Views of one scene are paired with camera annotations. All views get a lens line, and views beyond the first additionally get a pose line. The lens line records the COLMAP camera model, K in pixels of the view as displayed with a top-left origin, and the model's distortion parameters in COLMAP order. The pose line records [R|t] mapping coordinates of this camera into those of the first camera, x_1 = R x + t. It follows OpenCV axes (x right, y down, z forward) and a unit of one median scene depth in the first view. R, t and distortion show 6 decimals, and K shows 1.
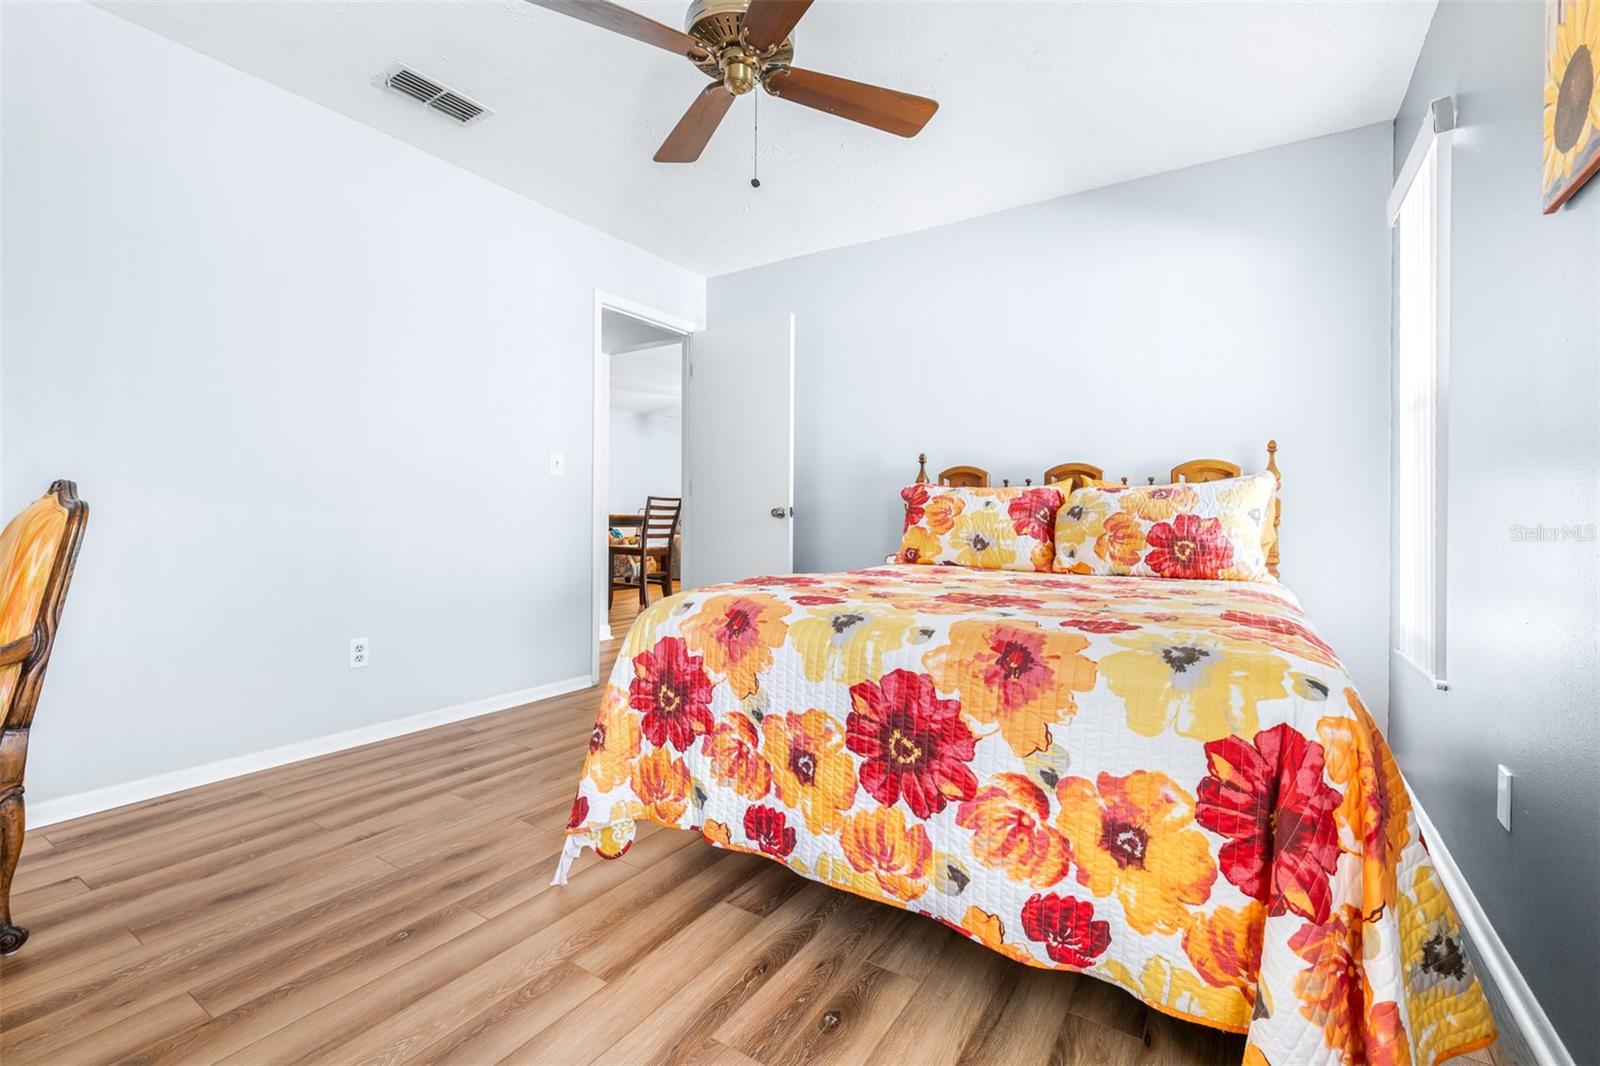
lens RADIAL K [[711.3, 0, 800.0], [0, 711.3, 533.0], [0, 0, 1]] dist [0.000446, 0.000244]
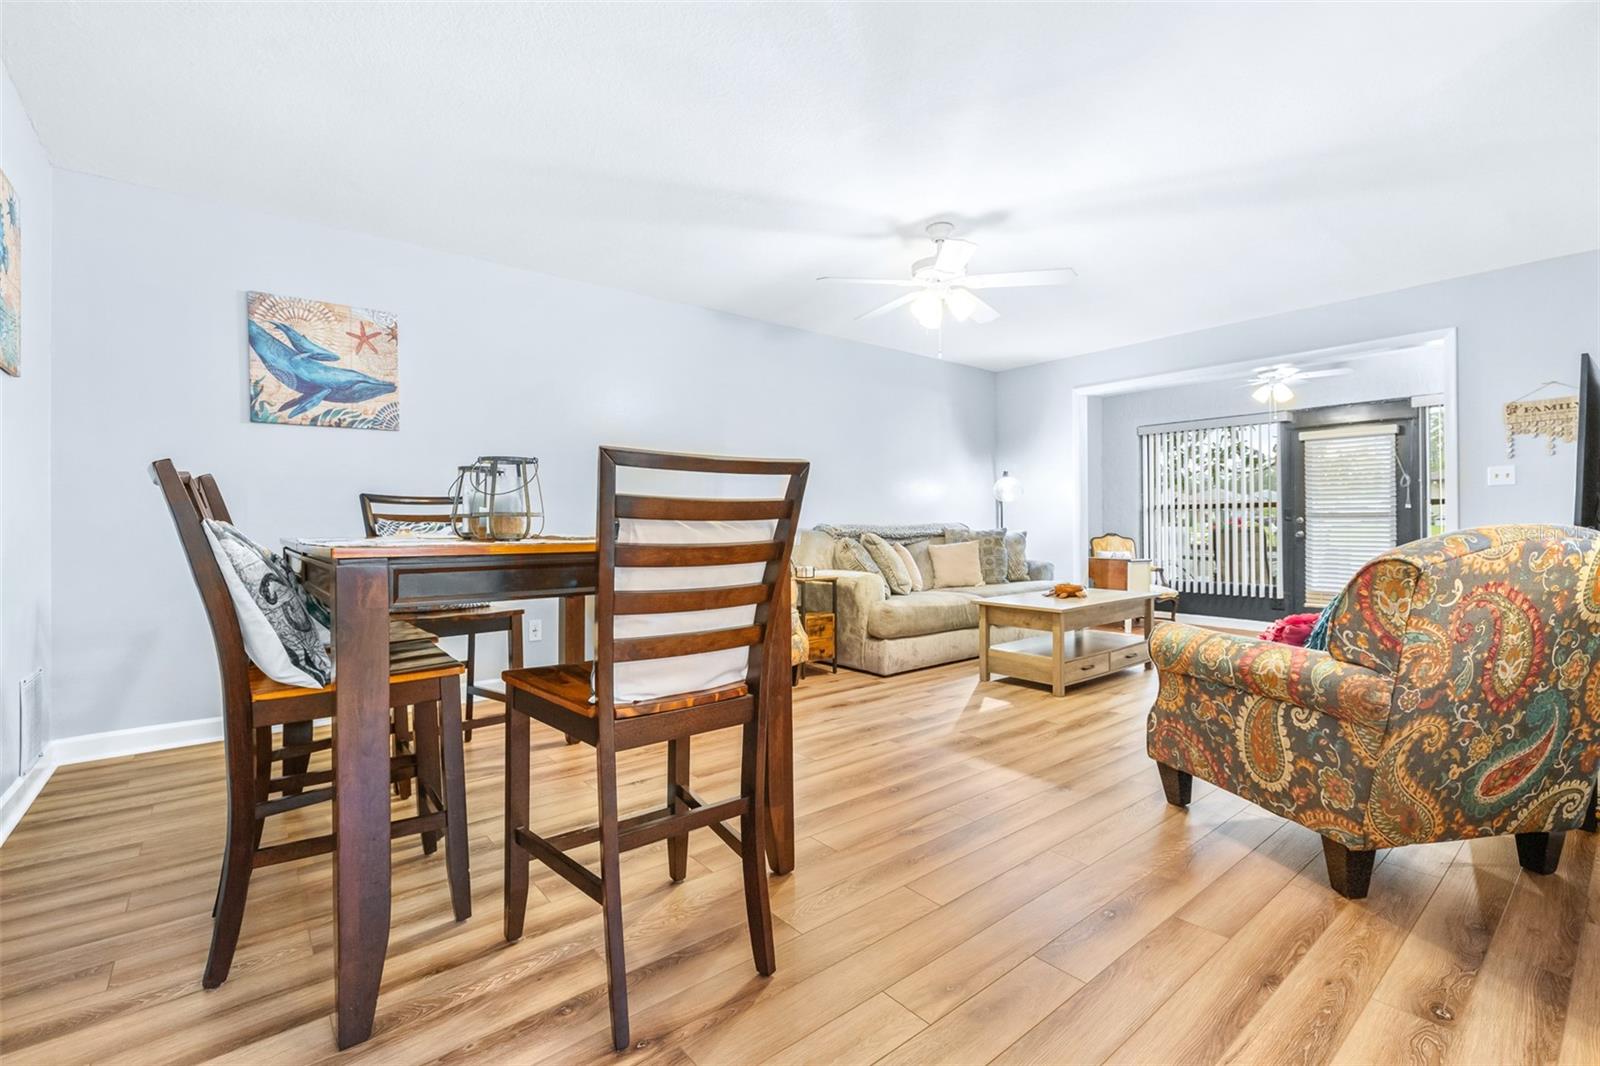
lens RADIAL K [[711.3, 0, 800.0], [0, 711.3, 533.0], [0, 0, 1]] dist [0.000446, 0.000244]
pose [[0.932576, -0.008369, -0.360877, -0.051919], [0.003809, 0.999904, -0.013345, -0.014279], [0.360954, 0.011071, 0.932518, 0.459880]]
